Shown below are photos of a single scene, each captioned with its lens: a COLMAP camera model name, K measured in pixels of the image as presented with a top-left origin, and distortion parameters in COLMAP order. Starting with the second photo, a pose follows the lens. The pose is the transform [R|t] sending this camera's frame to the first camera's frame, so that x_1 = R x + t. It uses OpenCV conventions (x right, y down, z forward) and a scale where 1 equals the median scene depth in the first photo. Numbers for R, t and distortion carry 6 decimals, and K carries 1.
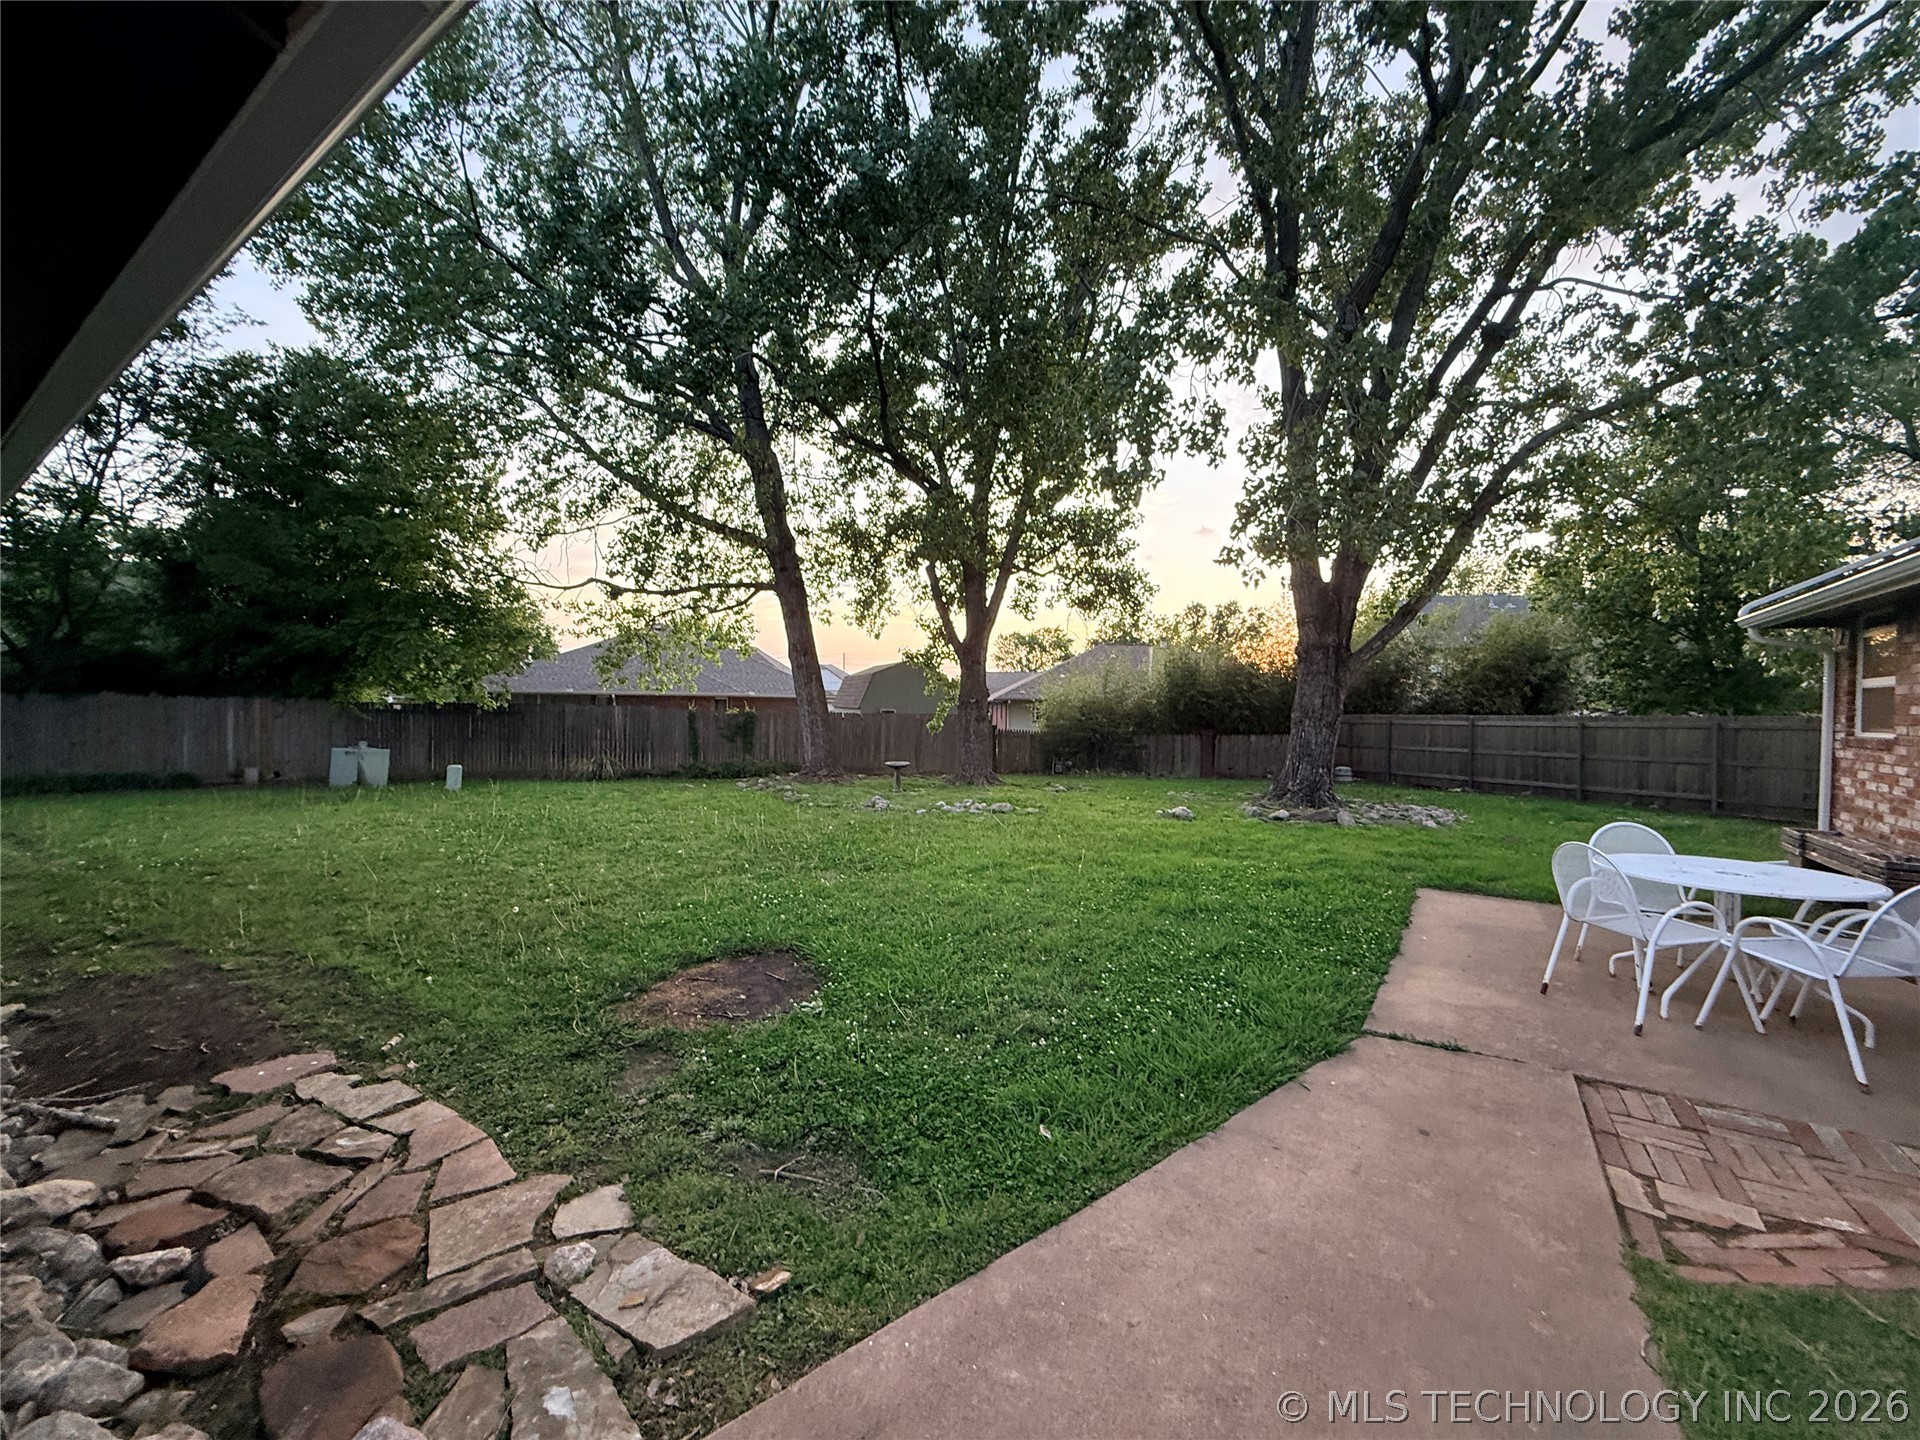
lens RADIAL K [[765.9, 0, 945.6], [0, 765.9, 712.6], [0, 0, 1]] dist [-0.002750, 0.000941]
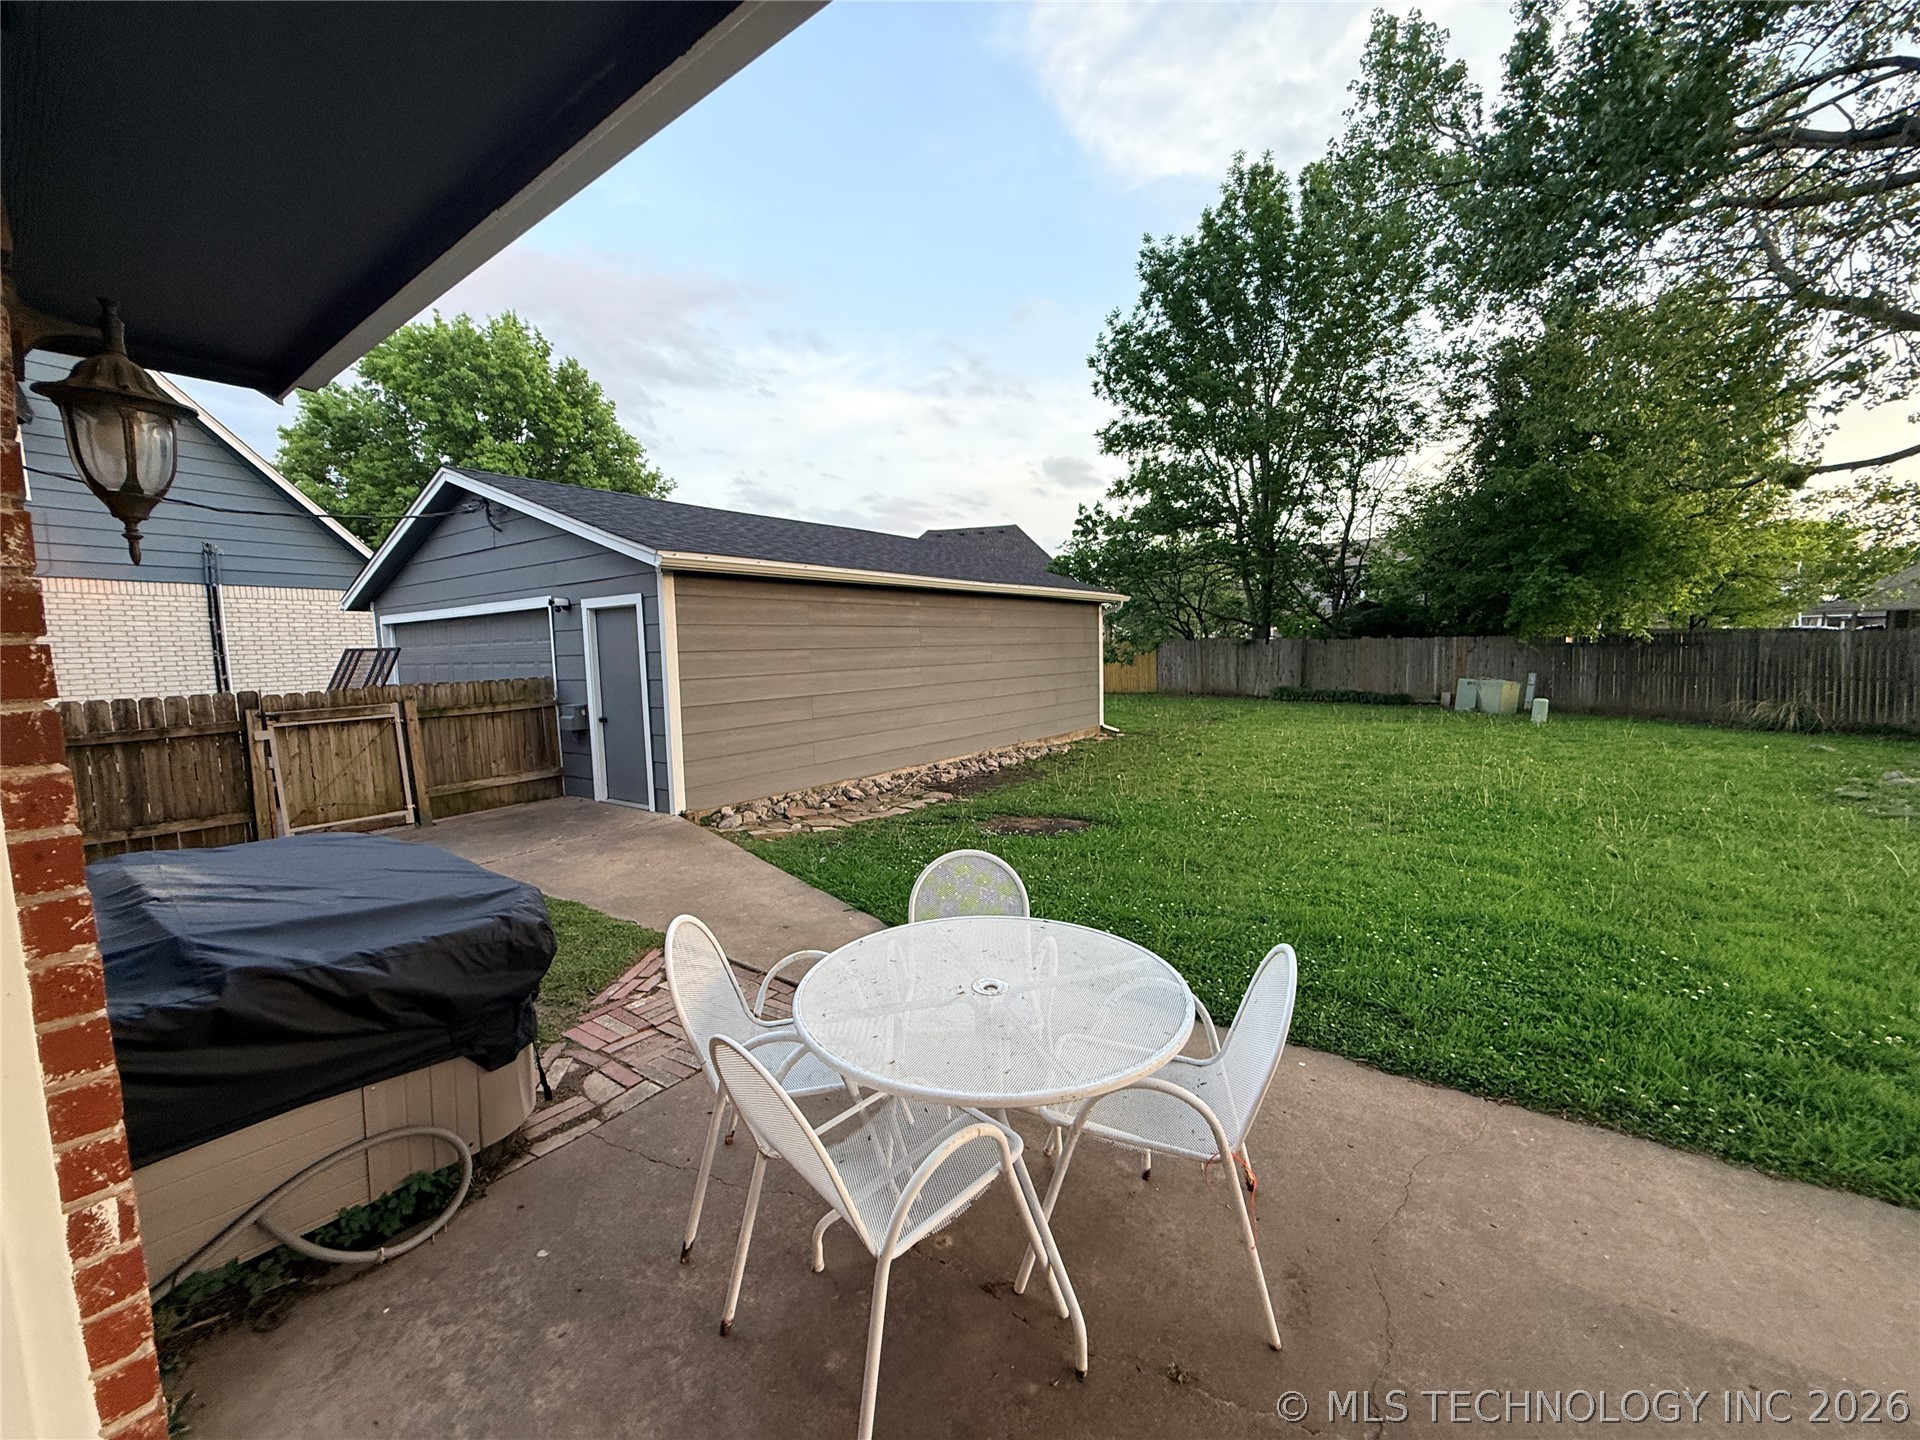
lens RADIAL K [[765.9, 0, 954.2], [0, 765.9, 715.1], [0, 0, 1]] dist [-0.002750, 0.000941]
pose [[-0.052096, 0.077334, -0.995643, 0.345830], [0.023110, 0.996823, 0.076217, -0.004774], [0.998375, -0.019039, -0.053718, 0.218511]]
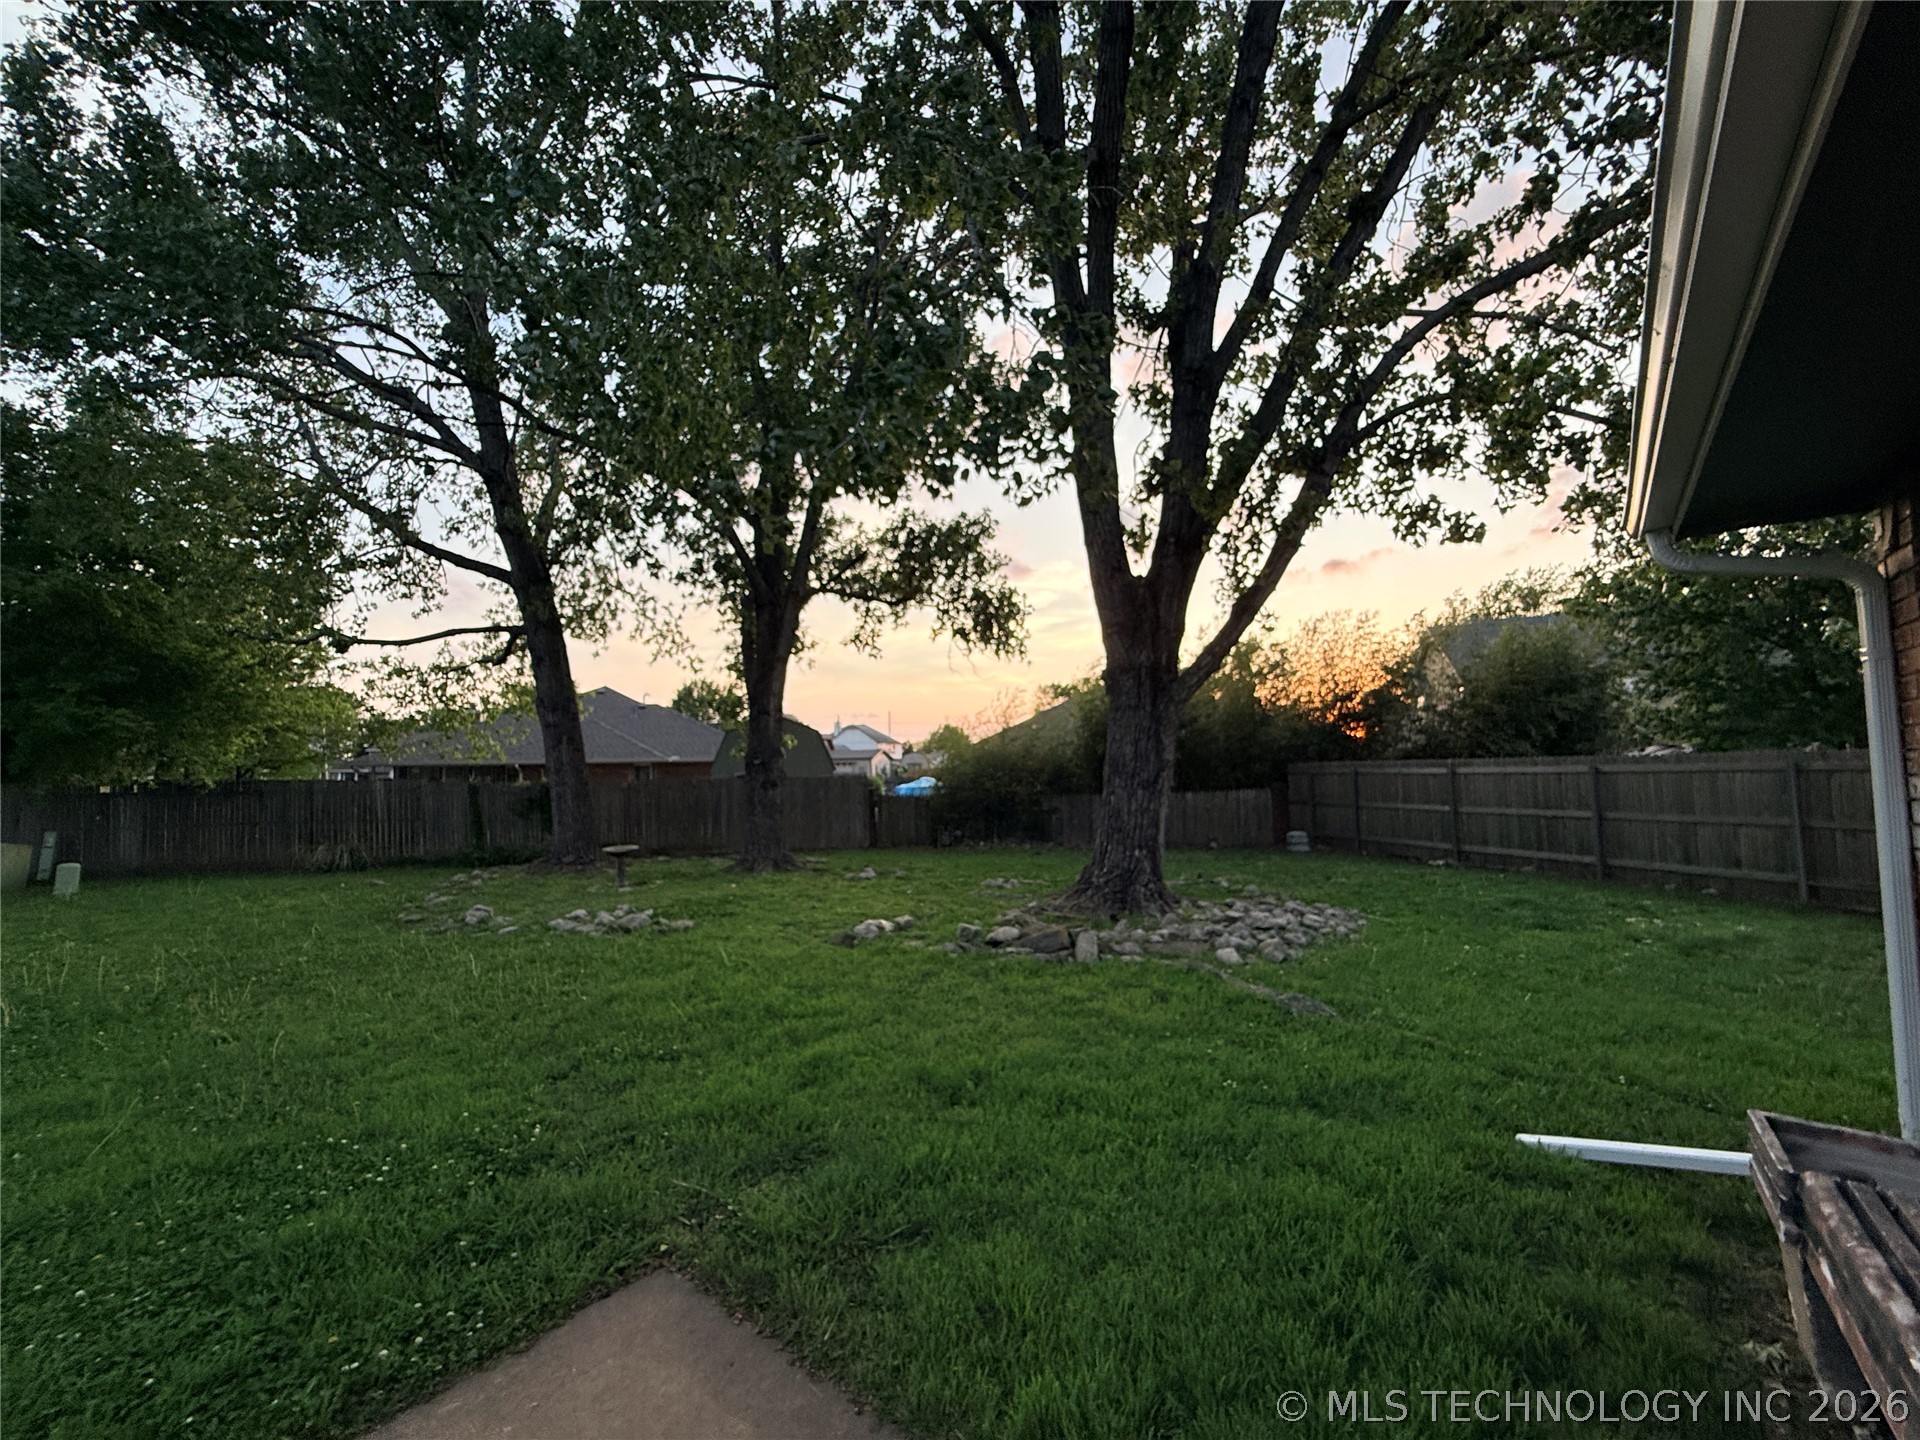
lens RADIAL K [[765.9, 0, 952.5], [0, 765.9, 724.6], [0, 0, 1]] dist [-0.002750, 0.000941]
pose [[0.994858, -0.035661, -0.094793, 0.292261], [0.029987, 0.997710, -0.060624, -0.000085], [0.096738, 0.057470, 0.993649, 0.233781]]
